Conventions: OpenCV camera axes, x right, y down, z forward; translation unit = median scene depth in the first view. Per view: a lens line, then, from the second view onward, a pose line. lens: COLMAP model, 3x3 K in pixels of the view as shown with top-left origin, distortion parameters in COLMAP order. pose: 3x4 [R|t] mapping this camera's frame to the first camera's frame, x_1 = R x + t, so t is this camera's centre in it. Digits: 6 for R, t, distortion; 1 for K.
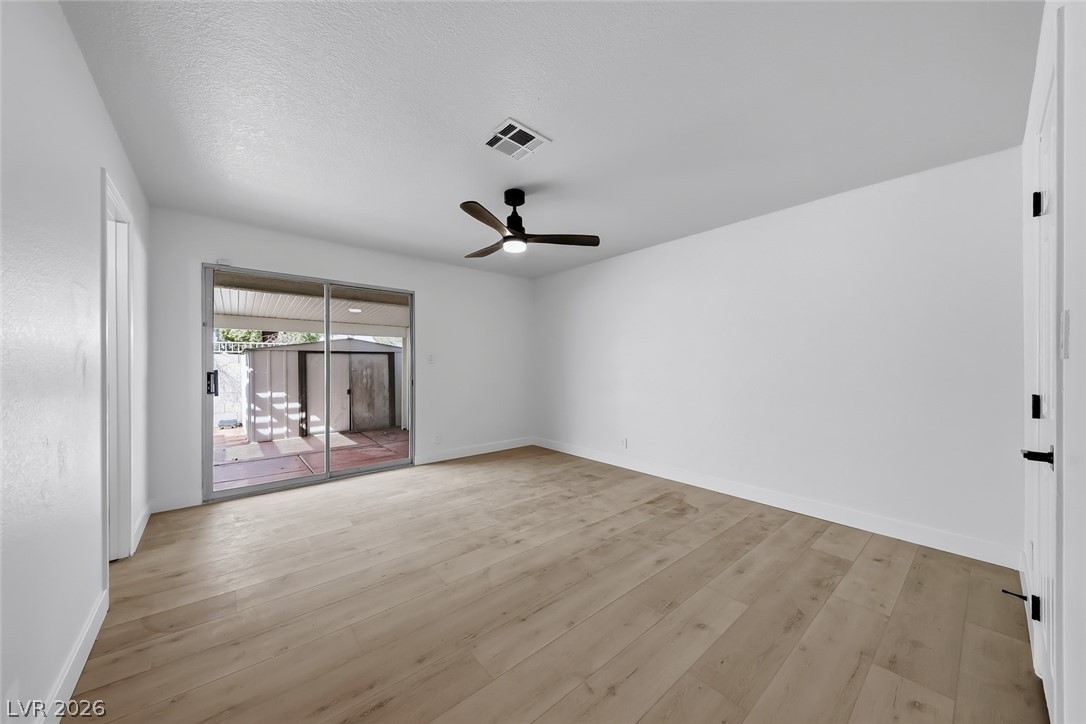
lens RADIAL K [[377.8, 0, 542.7], [0, 377.8, 356.7], [0, 0, 1]] dist [0.015151, -0.007004]
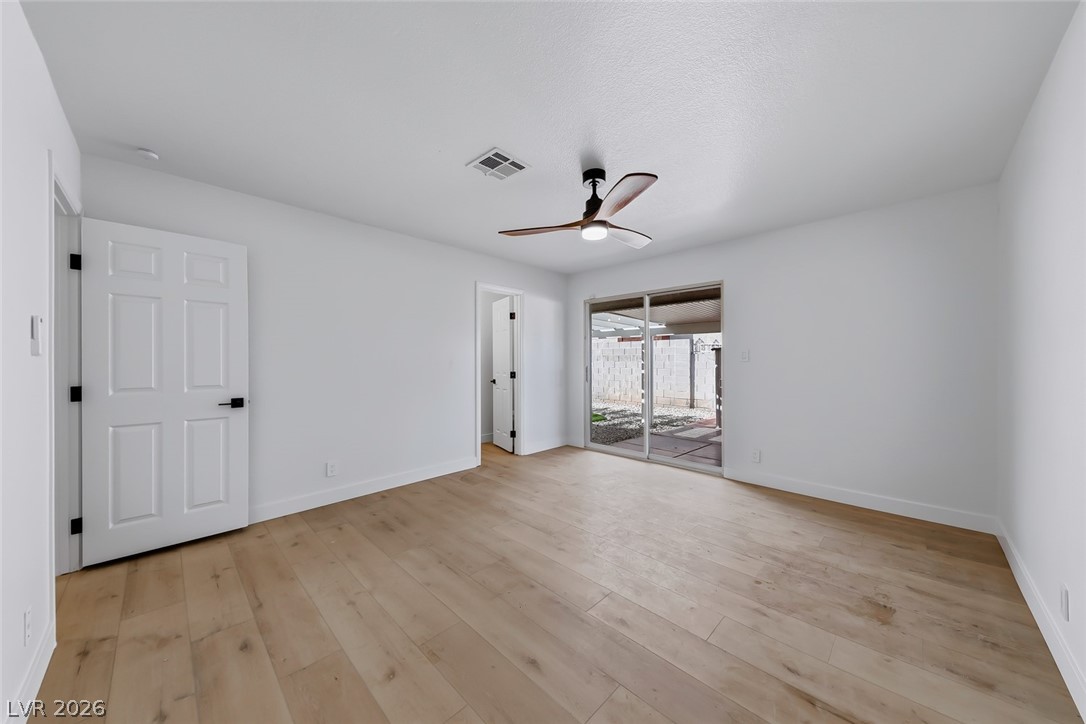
lens RADIAL K [[377.8, 0, 542.7], [0, 377.8, 356.7], [0, 0, 1]] dist [0.015151, -0.007004]
pose [[0.079025, -0.007529, -0.996844, 0.686054], [0.017222, 0.999833, -0.006187, 0.001690], [0.996724, -0.016679, 0.079142, 0.676802]]
